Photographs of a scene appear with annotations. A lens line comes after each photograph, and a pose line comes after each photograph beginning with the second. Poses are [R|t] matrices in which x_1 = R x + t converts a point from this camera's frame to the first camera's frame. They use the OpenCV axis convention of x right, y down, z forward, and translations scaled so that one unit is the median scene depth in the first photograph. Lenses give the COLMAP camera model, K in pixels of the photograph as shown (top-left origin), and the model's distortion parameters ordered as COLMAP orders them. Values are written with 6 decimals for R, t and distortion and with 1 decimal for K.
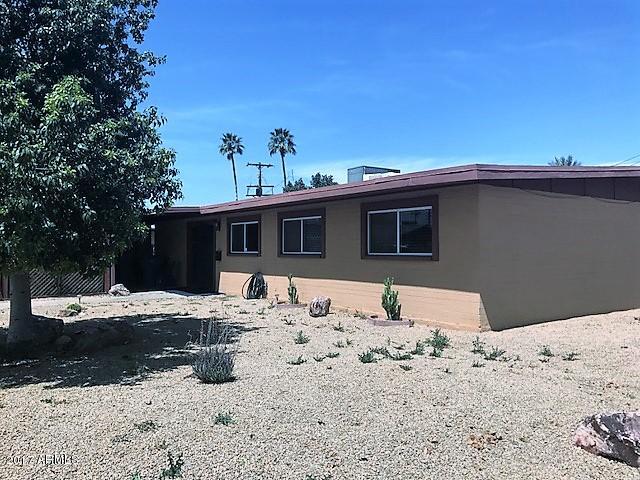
lens RADIAL K [[530.2, 0, 320.0], [0, 530.2, 240.0], [0, 0, 1]] dist [0.083176, -0.099401]
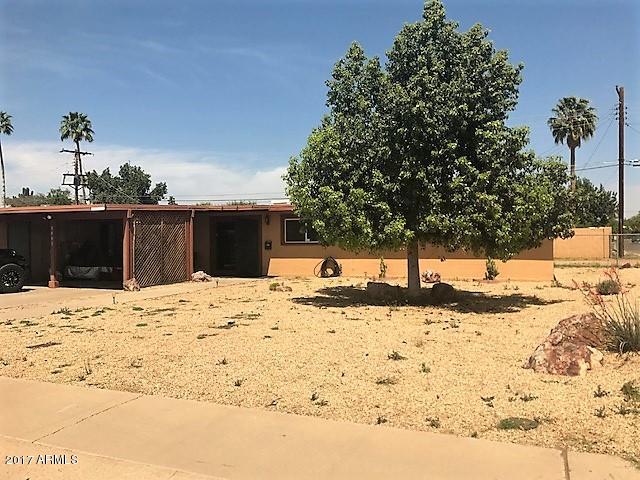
lens RADIAL K [[524.1, 0, 320.0], [0, 524.1, 240.0], [0, 0, 1]] dist [0.067904, -0.102905]
pose [[0.859726, -0.013242, 0.510585, -0.760394], [0.004340, 0.999817, 0.018624, -0.005311], [-0.510738, -0.013796, 0.859626, -0.091657]]
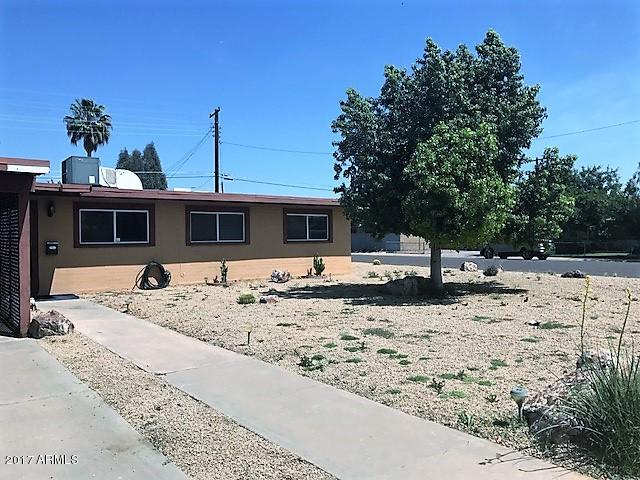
lens RADIAL K [[524.1, 0, 320.0], [0, 524.1, 240.0], [0, 0, 1]] dist [0.067904, -0.102905]
pose [[-0.019579, -0.008048, 0.999776, -1.068739], [-0.005213, 0.999955, 0.007947, 0.009116], [-0.999795, -0.005056, -0.019620, 0.674058]]
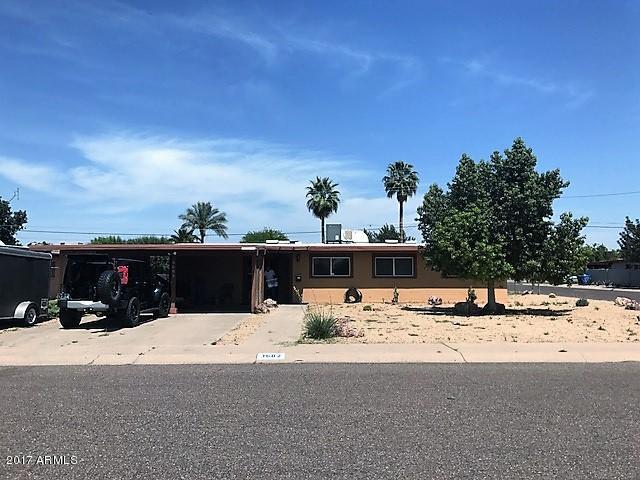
lens RADIAL K [[524.1, 0, 320.0], [0, 524.1, 240.0], [0, 0, 1]] dist [0.067904, -0.102905]
pose [[0.585992, 0.045436, 0.809042, -1.478443], [-0.010474, 0.998768, -0.048505, -0.008635], [-0.810249, 0.019950, 0.585746, 0.089626]]
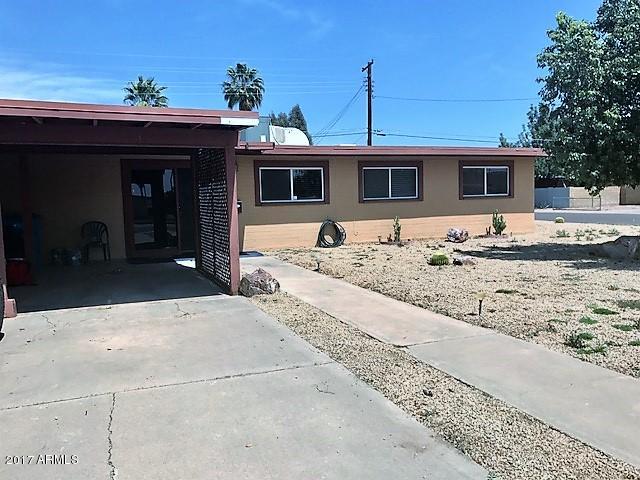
lens RADIAL K [[524.1, 0, 320.0], [0, 524.1, 240.0], [0, 0, 1]] dist [0.067904, -0.102905]
pose [[0.239065, -0.086091, 0.967180, -1.017900], [0.009879, 0.996226, 0.086234, 0.013103], [-0.970953, -0.011060, 0.239013, 0.747080]]
